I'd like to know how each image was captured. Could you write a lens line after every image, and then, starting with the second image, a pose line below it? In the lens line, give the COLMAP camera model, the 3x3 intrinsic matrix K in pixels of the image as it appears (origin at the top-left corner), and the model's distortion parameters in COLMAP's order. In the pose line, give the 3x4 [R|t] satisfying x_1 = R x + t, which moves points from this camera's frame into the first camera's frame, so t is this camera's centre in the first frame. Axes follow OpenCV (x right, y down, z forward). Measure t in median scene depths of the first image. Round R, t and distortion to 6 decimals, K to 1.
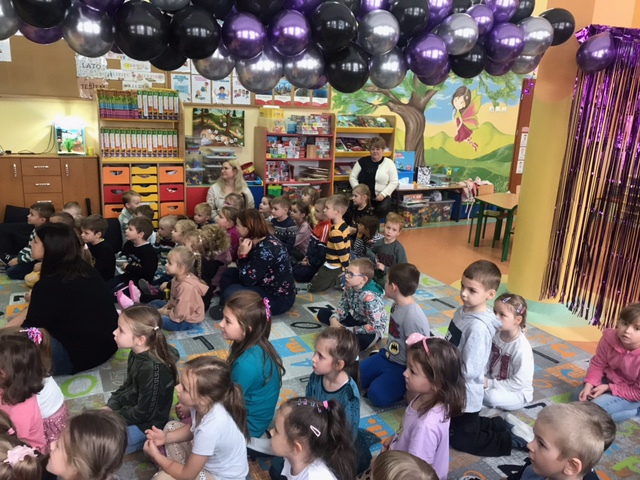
lens RADIAL K [[525.2, 0, 320.0], [0, 525.2, 240.0], [0, 0, 1]] dist [0.011752, -0.002055]
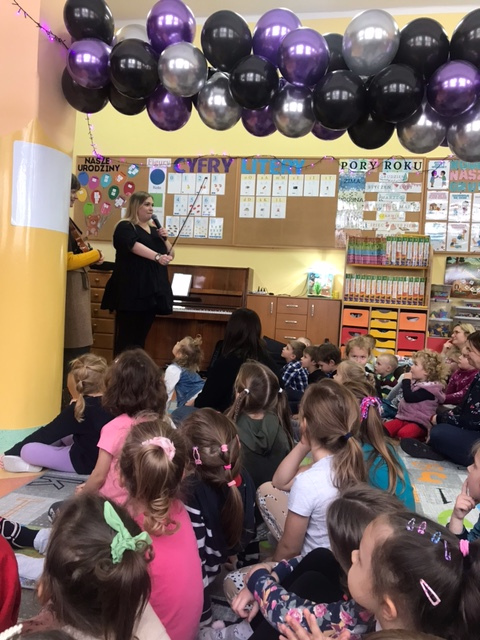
lens RADIAL K [[525.2, 0, 240.0], [0, 525.2, 320.0], [0, 0, 1]] dist [0.011752, -0.002055]
pose [[0.785387, 0.035074, -0.618010, 0.056561], [-0.171318, 0.971711, -0.162569, 0.079780], [0.594825, 0.233556, 0.769178, 0.096950]]
